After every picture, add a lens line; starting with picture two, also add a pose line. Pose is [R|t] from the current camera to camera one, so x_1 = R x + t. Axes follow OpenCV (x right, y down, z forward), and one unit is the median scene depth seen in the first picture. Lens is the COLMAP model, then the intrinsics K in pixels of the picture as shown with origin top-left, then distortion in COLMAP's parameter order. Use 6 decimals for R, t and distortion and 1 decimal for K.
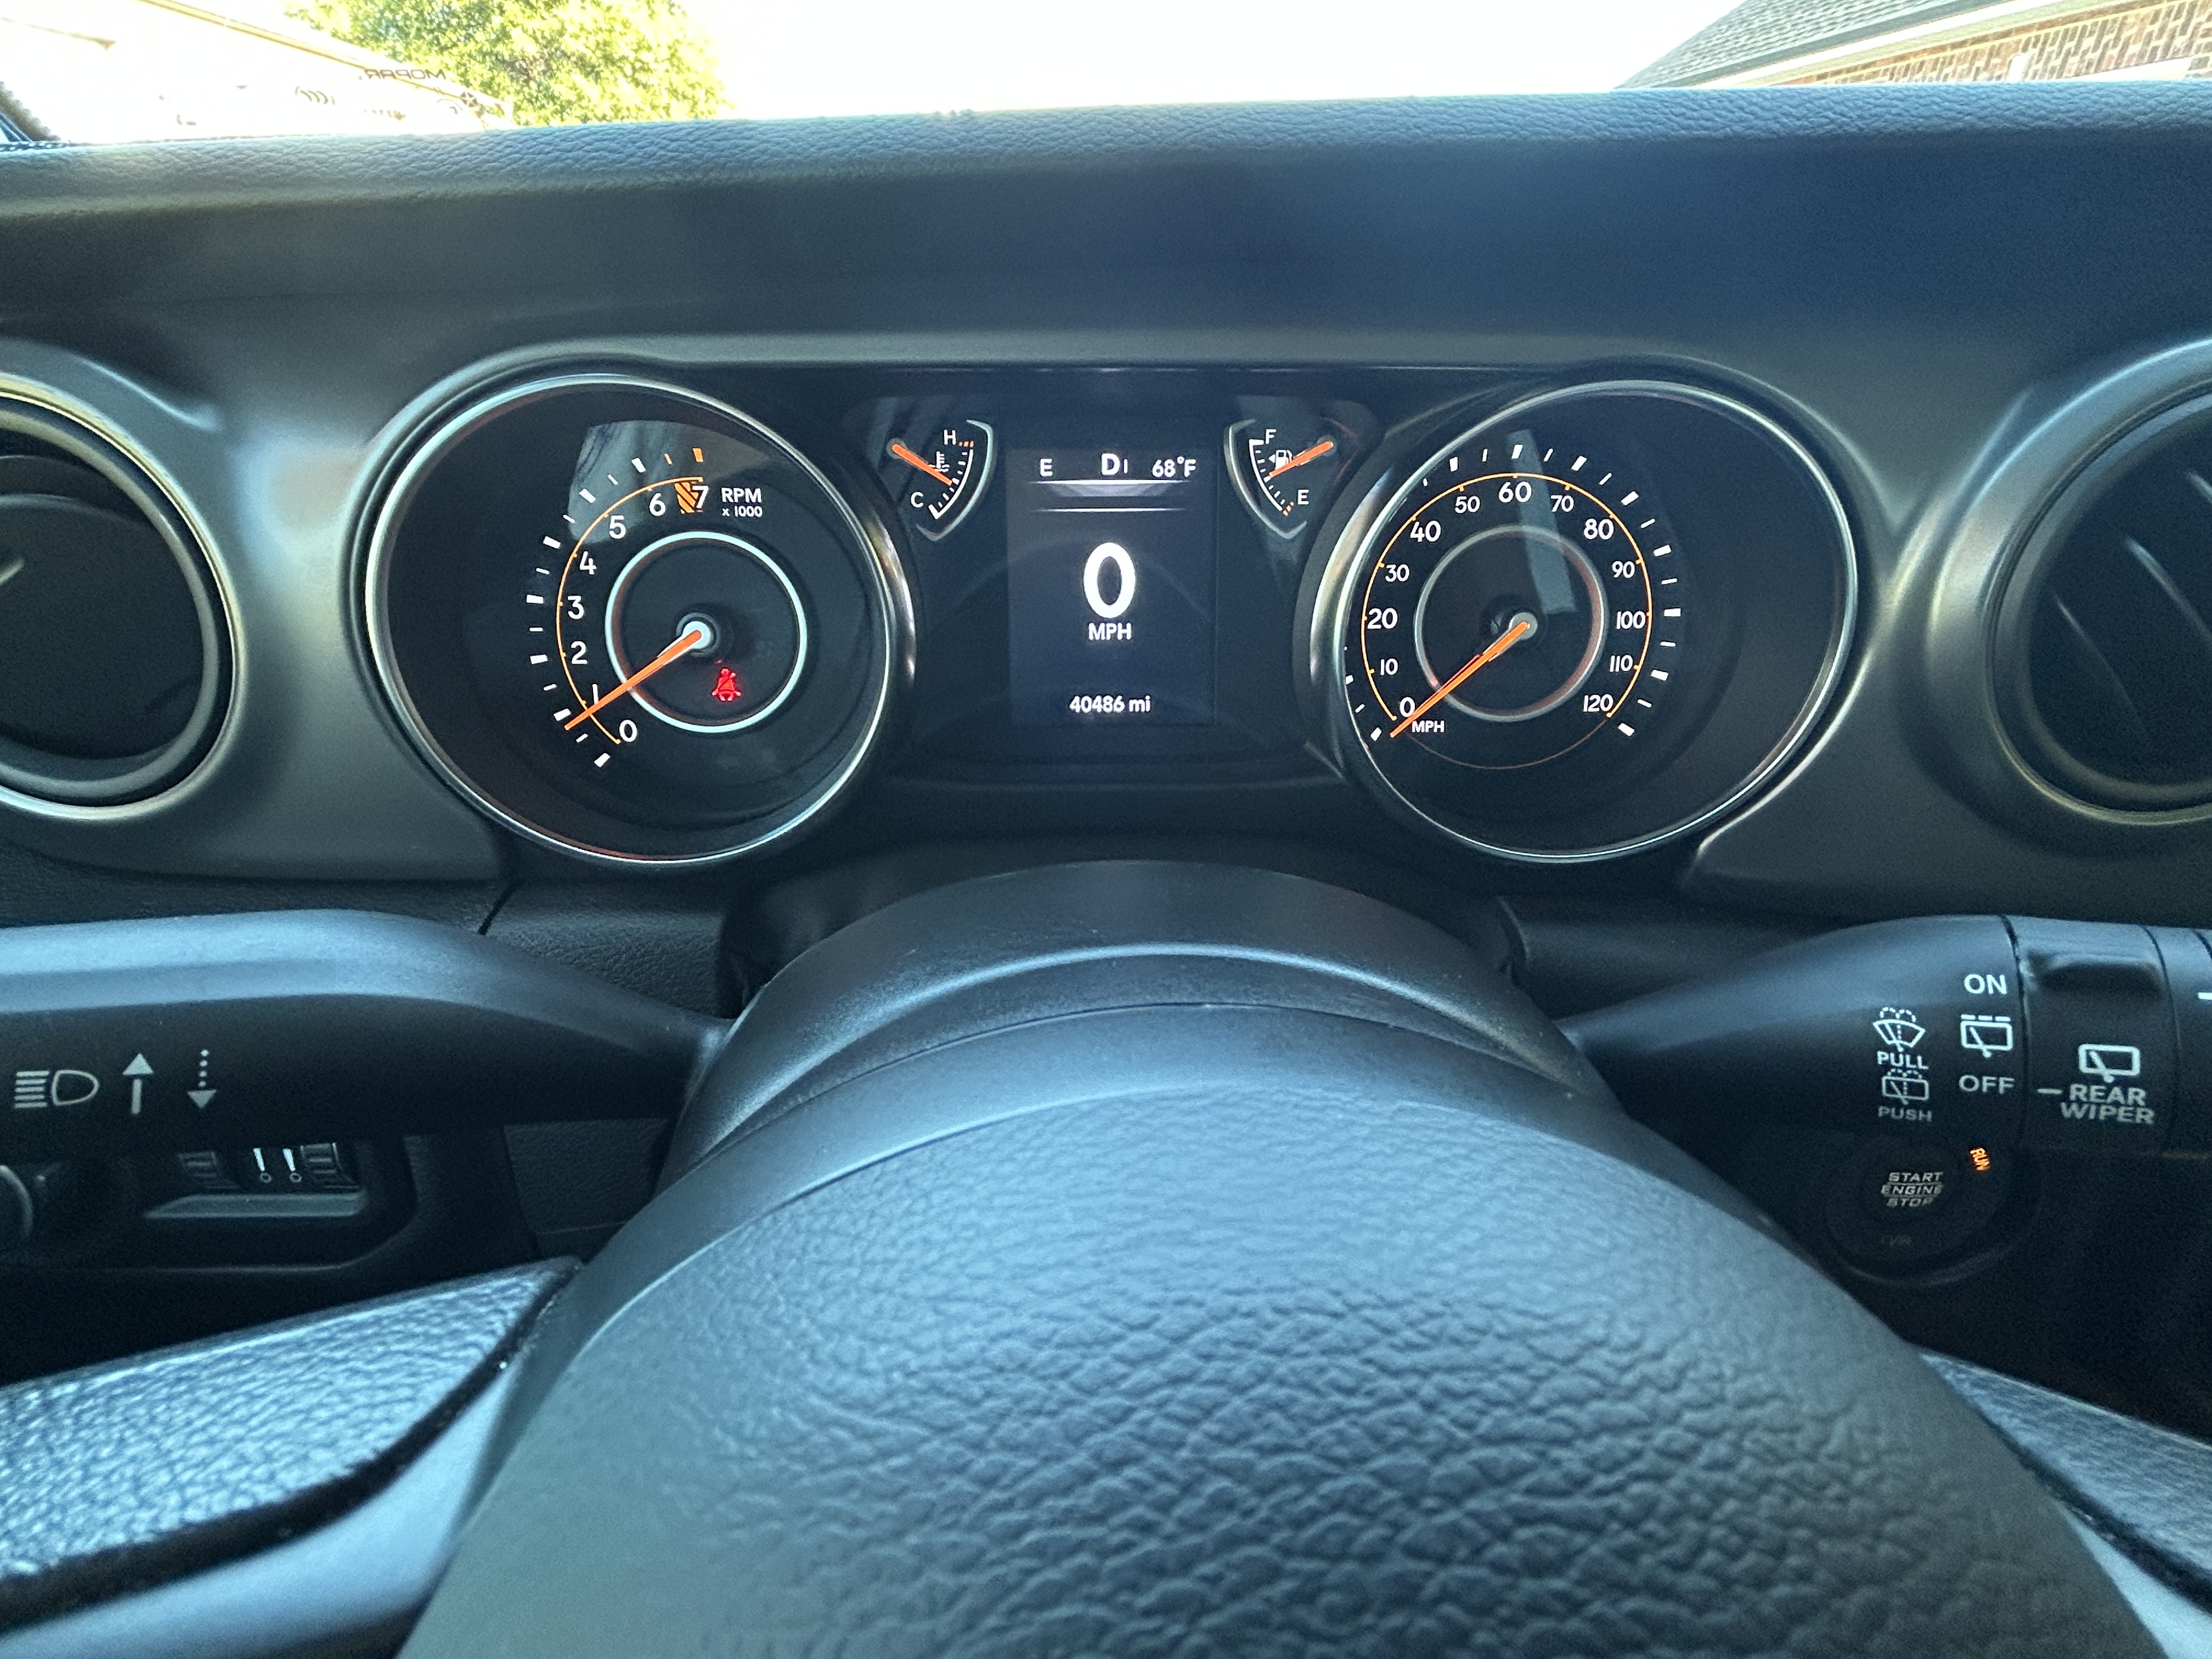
lens RADIAL K [[1102.4, 0, 1098.8], [0, 1102.4, 817.8], [0, 0, 1]] dist [0.017056, -0.000004]
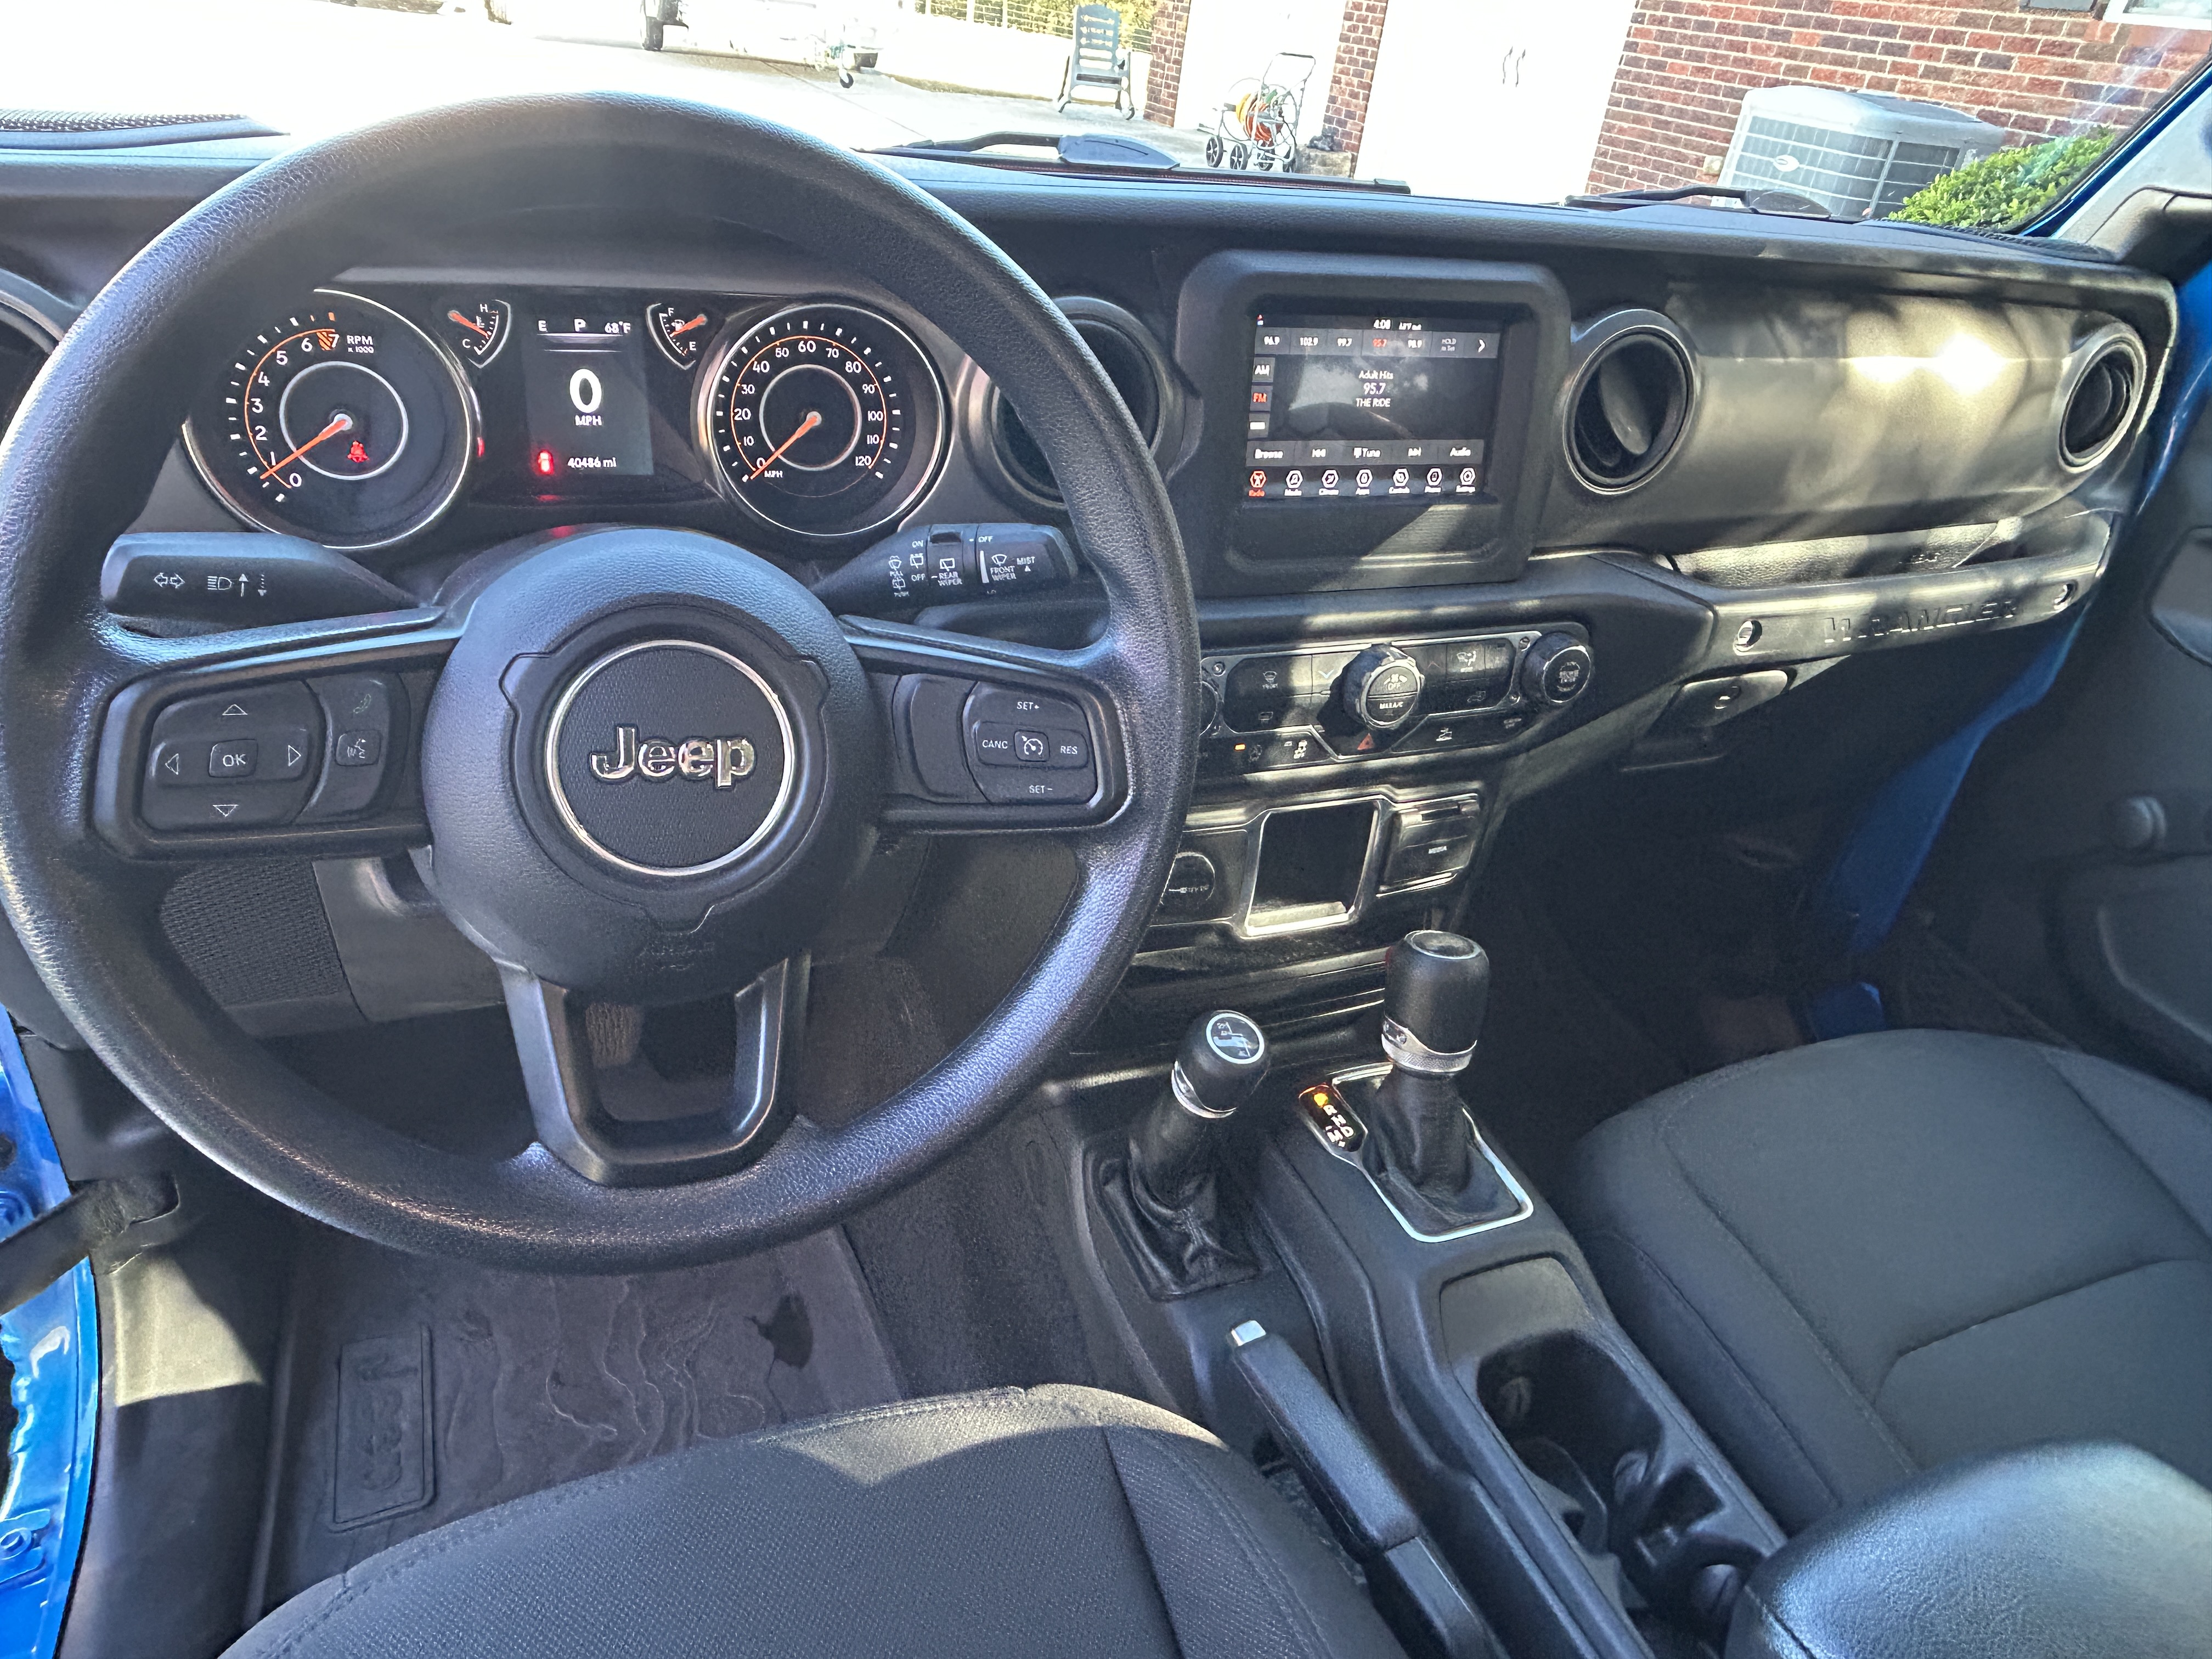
lens RADIAL K [[1510.8, 0, 1096.2], [0, 1510.8, 850.2], [0, 0, 1]] dist [-0.001728, -0.001191]
pose [[0.943840, -0.087302, 0.318661, -0.055222], [0.053729, 0.992177, 0.112682, 0.295417], [-0.326006, -0.089232, 0.941147, -1.664671]]
